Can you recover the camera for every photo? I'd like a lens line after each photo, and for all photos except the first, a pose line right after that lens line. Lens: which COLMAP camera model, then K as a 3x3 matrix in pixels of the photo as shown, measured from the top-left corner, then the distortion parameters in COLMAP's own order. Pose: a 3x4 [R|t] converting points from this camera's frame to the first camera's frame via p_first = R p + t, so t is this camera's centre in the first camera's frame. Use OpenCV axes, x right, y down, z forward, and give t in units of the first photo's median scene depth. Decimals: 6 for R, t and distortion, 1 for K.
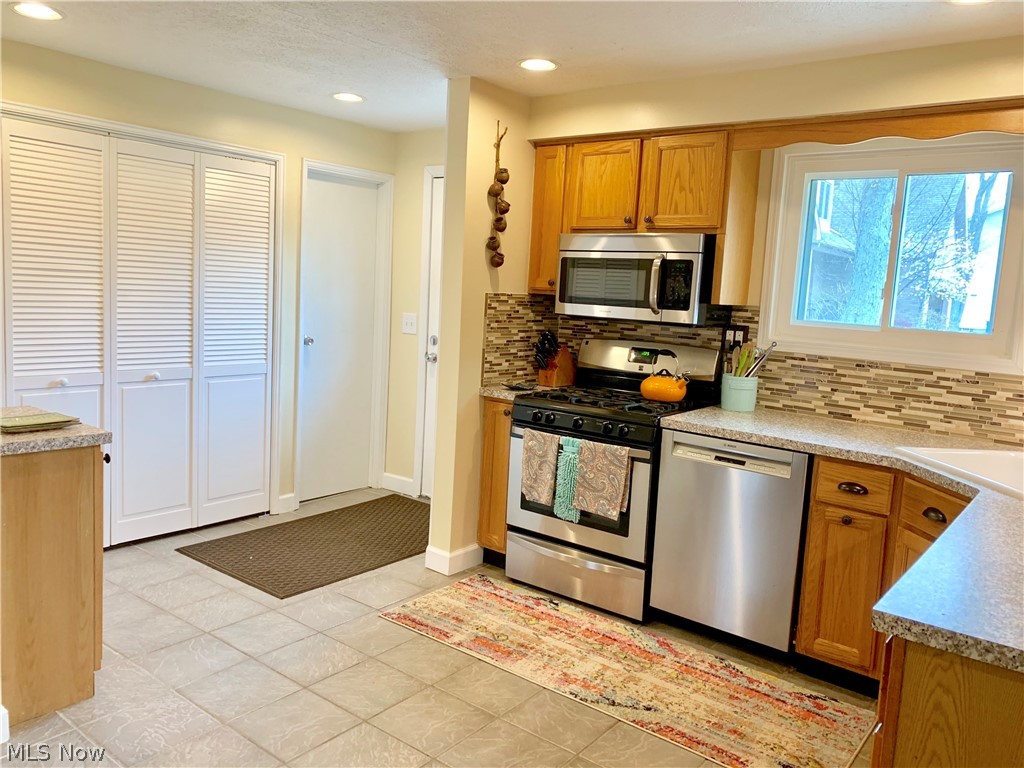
lens RADIAL K [[775.5, 0, 517.0], [0, 775.5, 370.5], [0, 0, 1]] dist [0.012841, 0.008439]
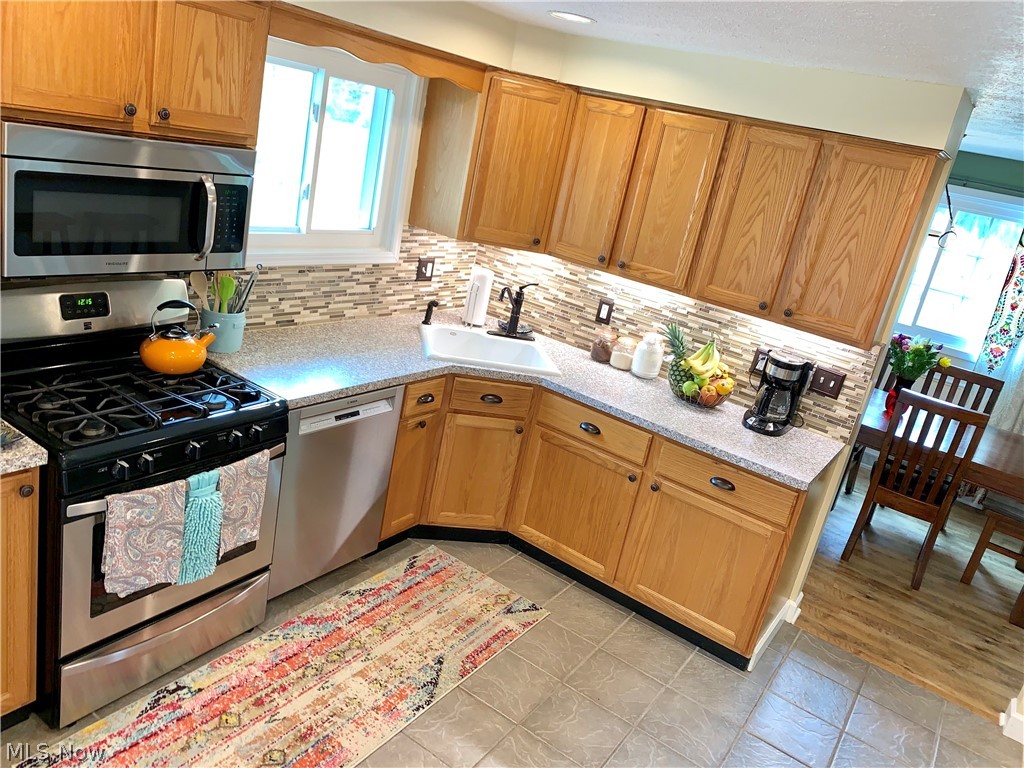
lens RADIAL K [[775.5, 0, 517.0], [0, 775.5, 370.5], [0, 0, 1]] dist [0.012841, 0.008439]
pose [[-0.053318, -0.360790, 0.931122, -0.570327], [-0.092146, 0.930247, 0.355174, -0.276964], [-0.994317, -0.066862, -0.082844, 0.819011]]
